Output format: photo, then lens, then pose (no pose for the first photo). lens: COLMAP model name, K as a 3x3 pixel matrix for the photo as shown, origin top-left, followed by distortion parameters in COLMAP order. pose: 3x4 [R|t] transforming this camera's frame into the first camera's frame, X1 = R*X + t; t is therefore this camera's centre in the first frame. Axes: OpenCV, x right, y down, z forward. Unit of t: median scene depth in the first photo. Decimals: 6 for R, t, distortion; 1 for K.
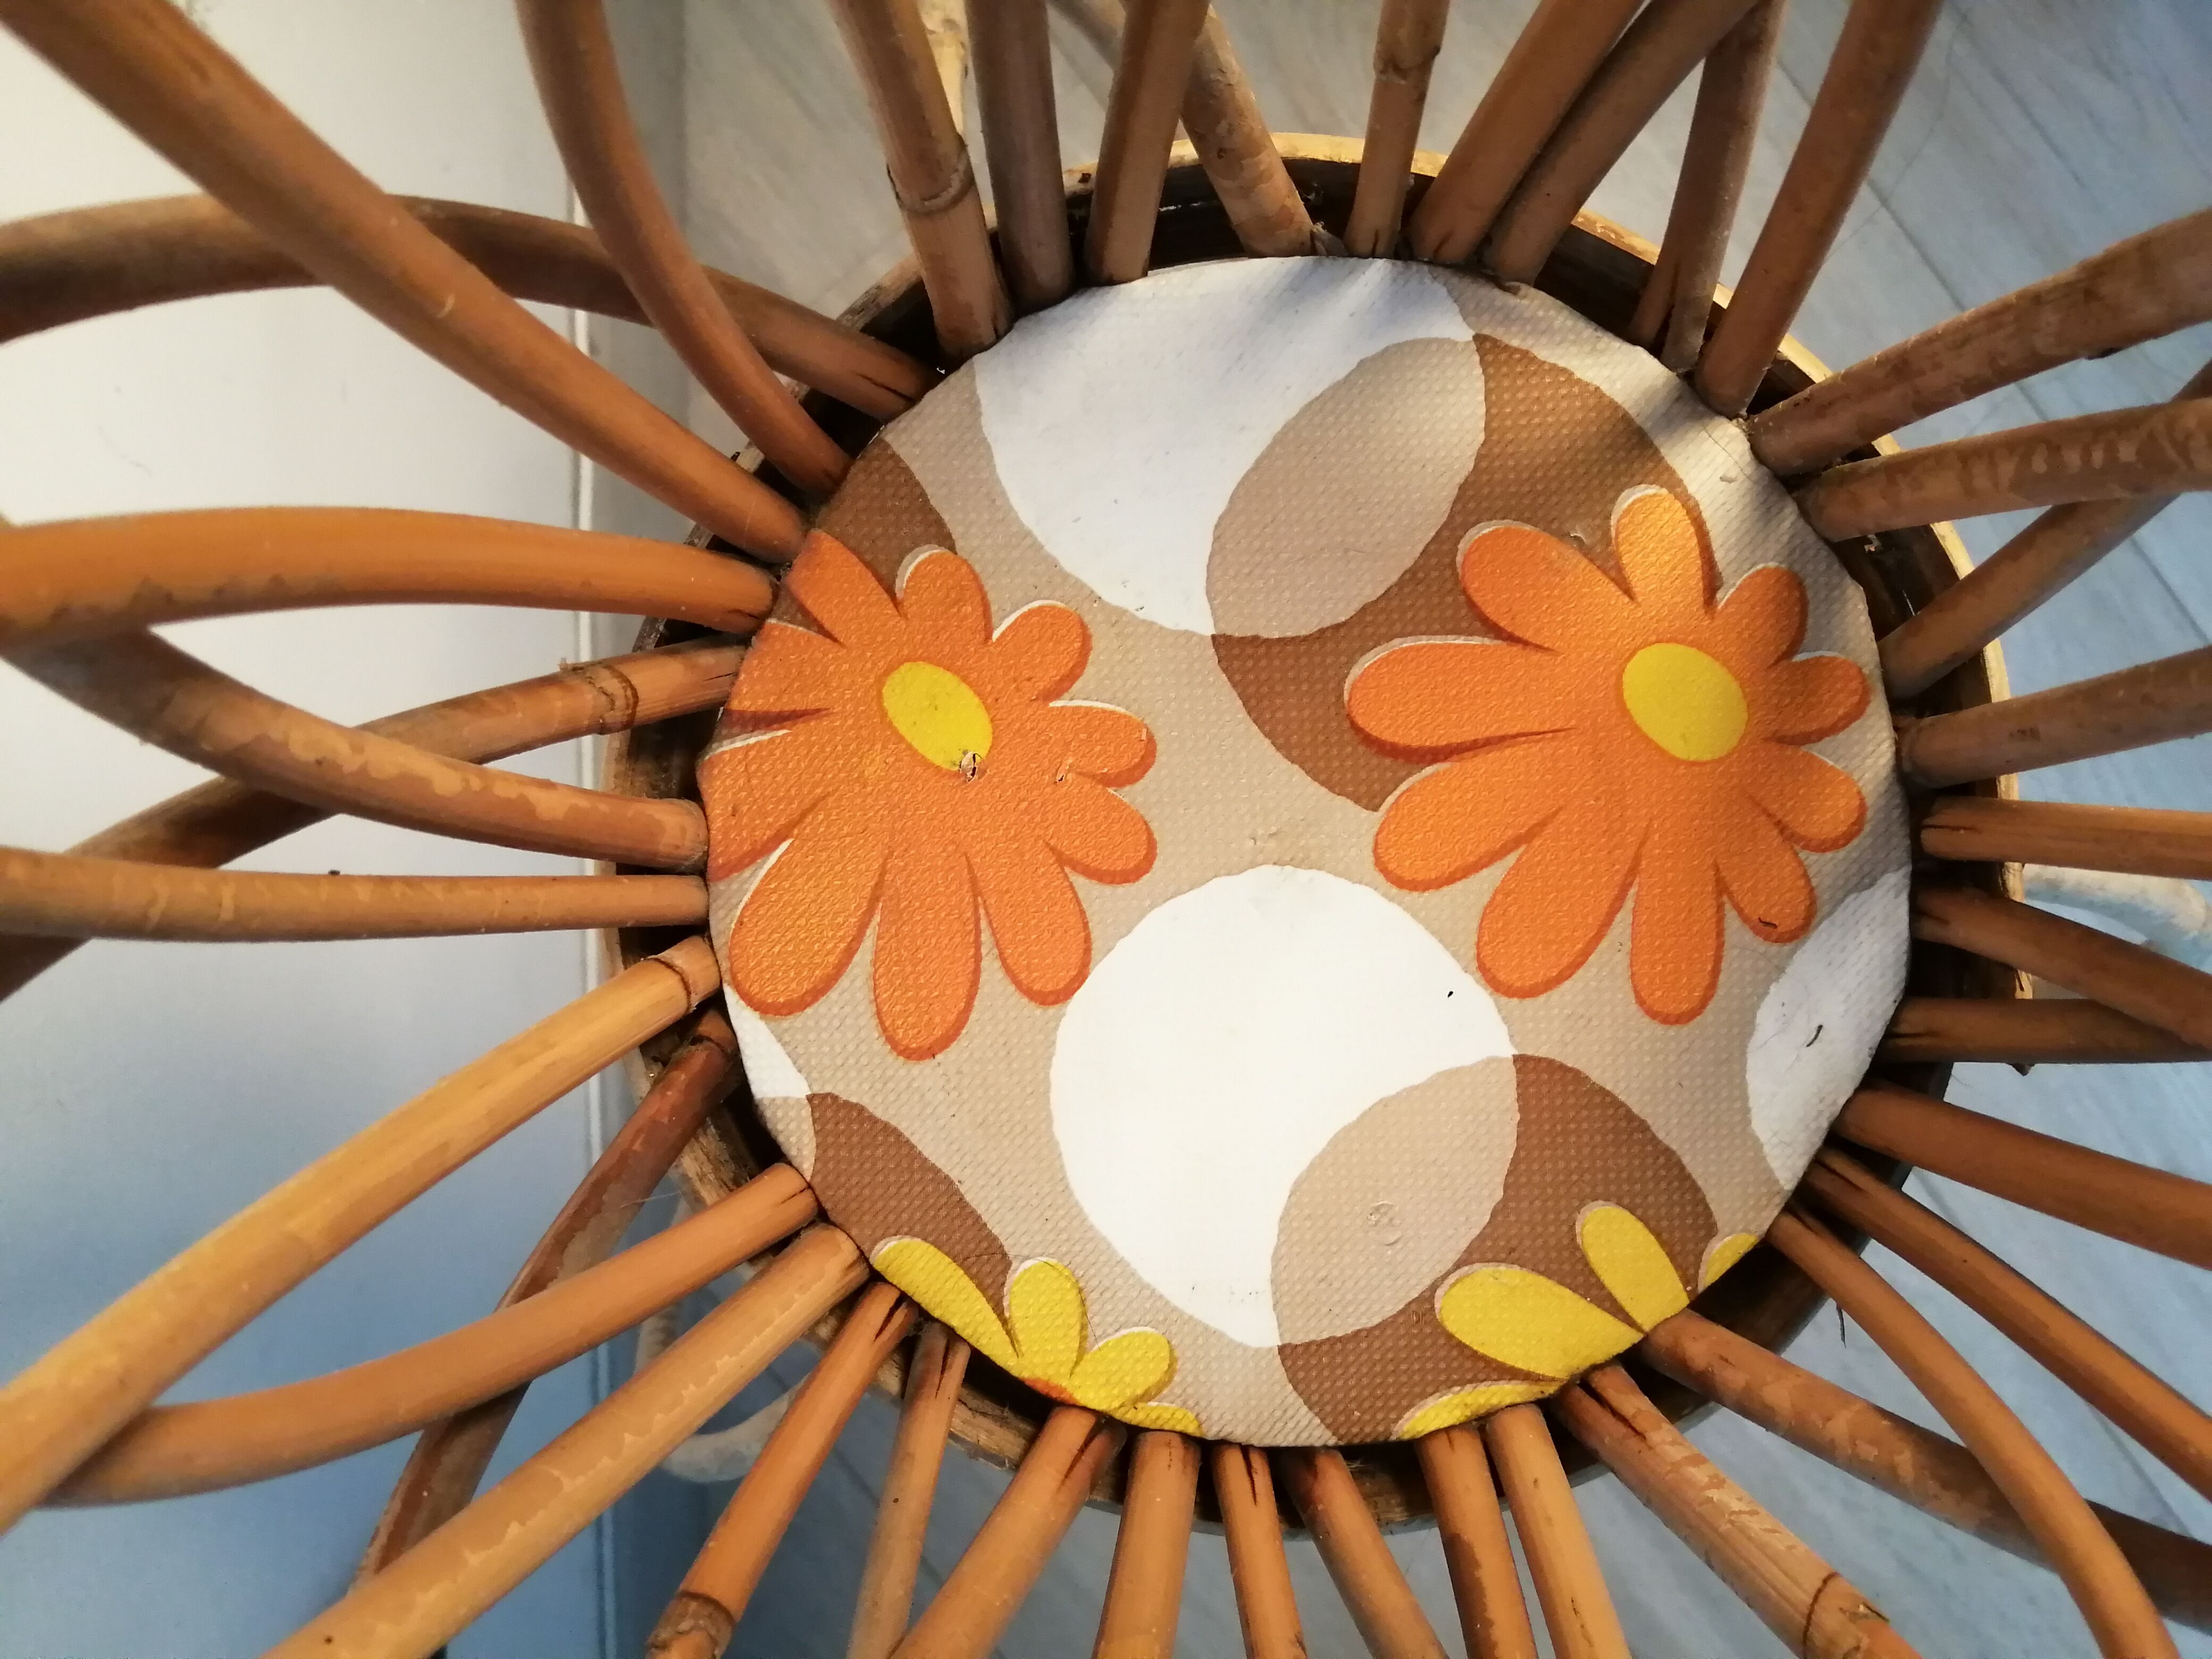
lens RADIAL K [[1791.2, 0, 1116.4], [0, 1791.2, 825.8], [0, 0, 1]] dist [0.015165, -0.047818]
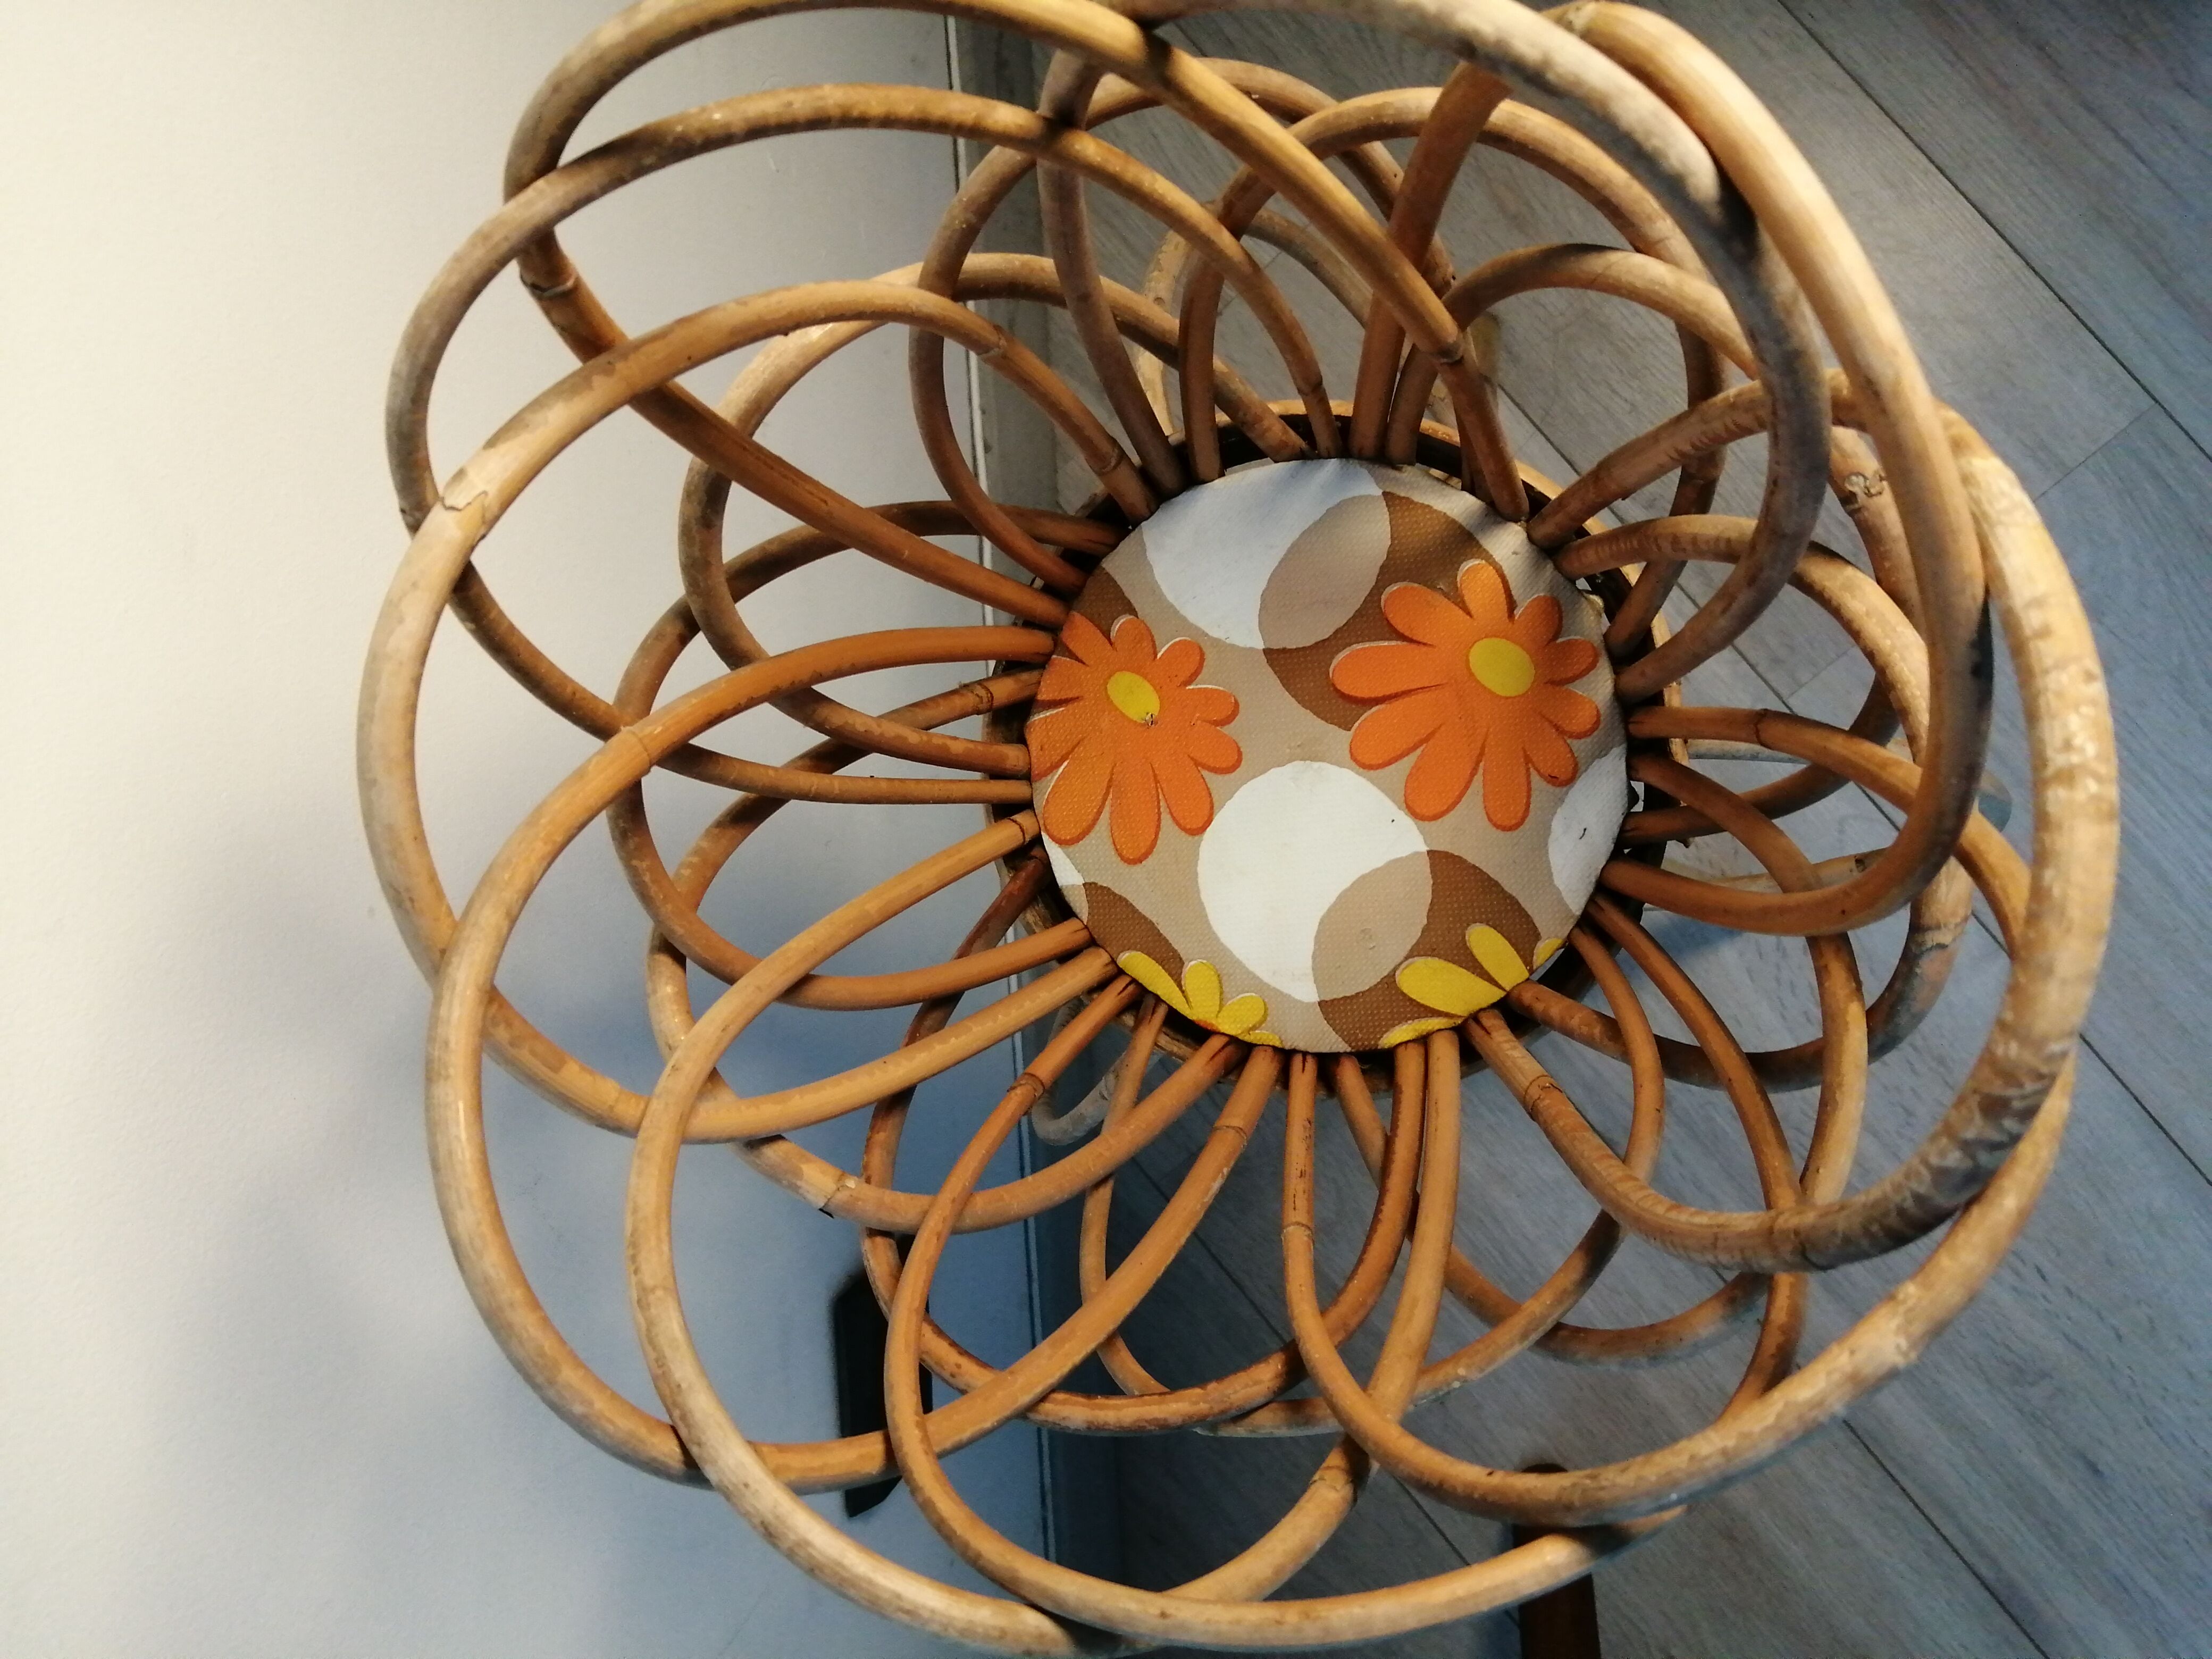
lens RADIAL K [[1791.2, 0, 1098.4], [0, 1791.2, 819.8], [0, 0, 1]] dist [0.015165, -0.047818]
pose [[0.969145, -0.043278, -0.242663, 0.355911], [0.046554, 0.998885, 0.007779, 0.062847], [0.242056, -0.018836, 0.970079, -1.018520]]
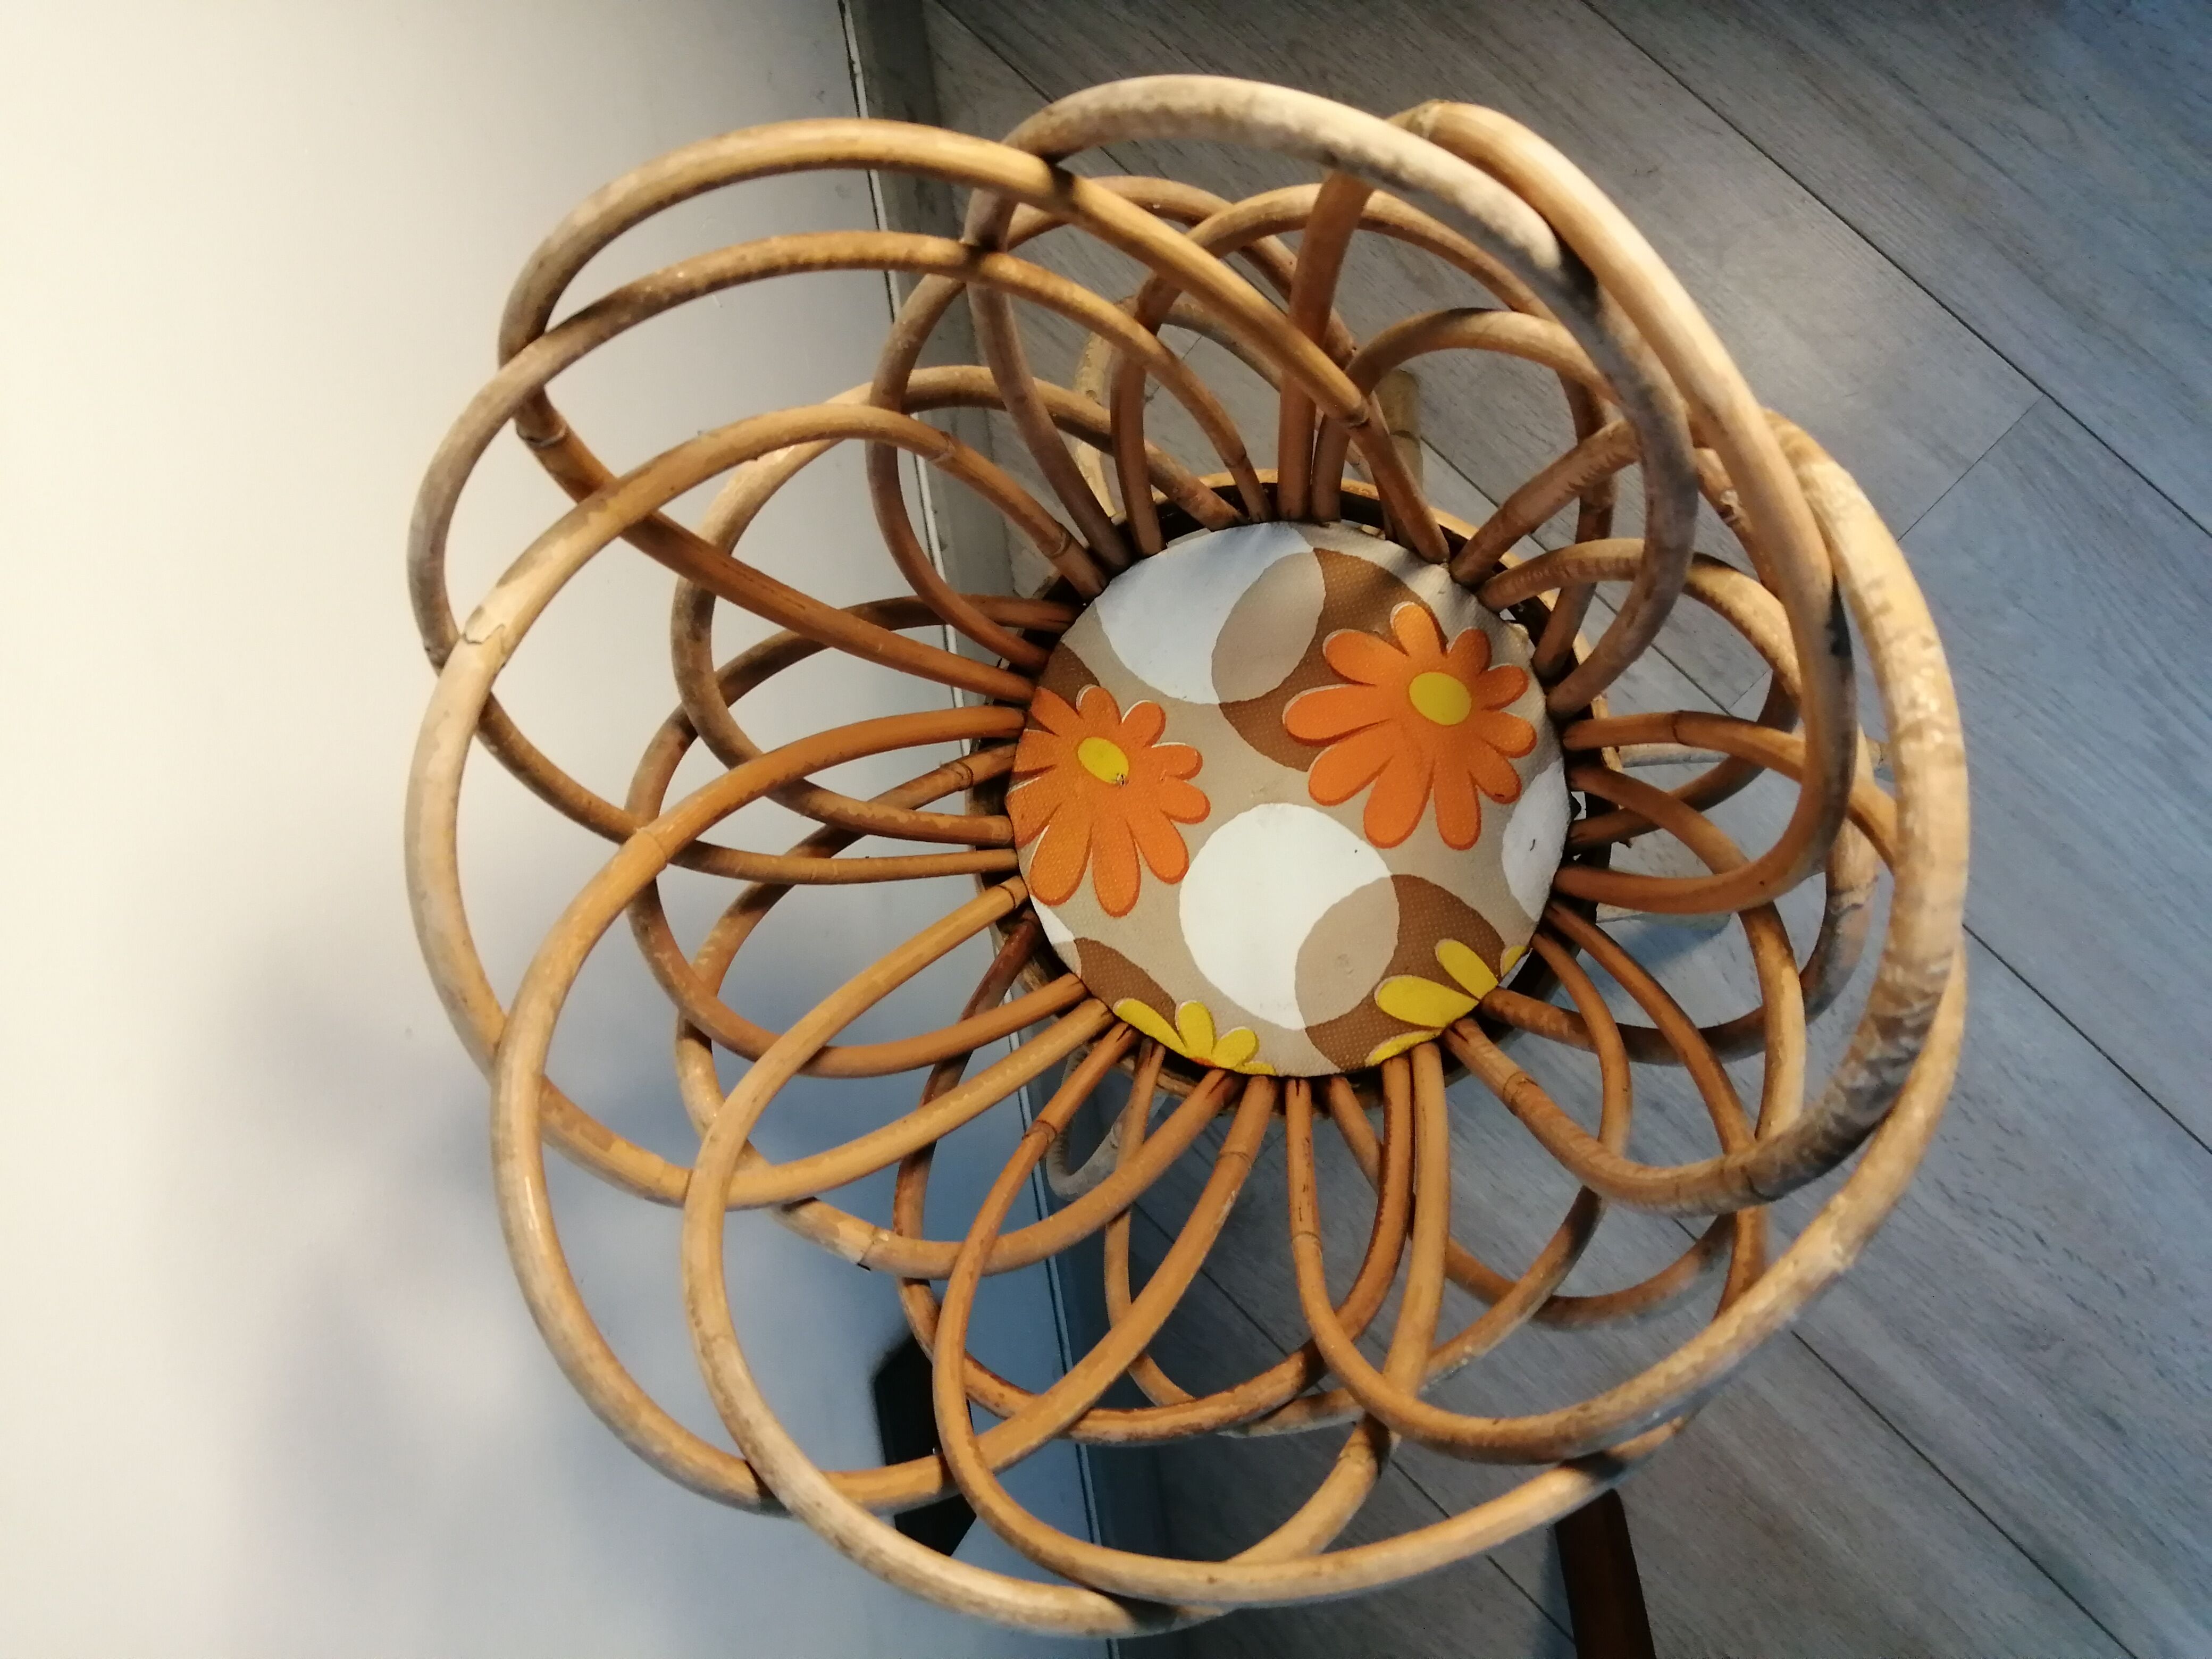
lens RADIAL K [[1791.2, 0, 1097.0], [0, 1791.2, 828.1], [0, 0, 1]] dist [0.015165, -0.047818]
pose [[0.961390, -0.149866, -0.230800, 0.389903], [0.145994, 0.988706, -0.033865, 0.095028], [0.233268, -0.001138, 0.972412, -1.151448]]
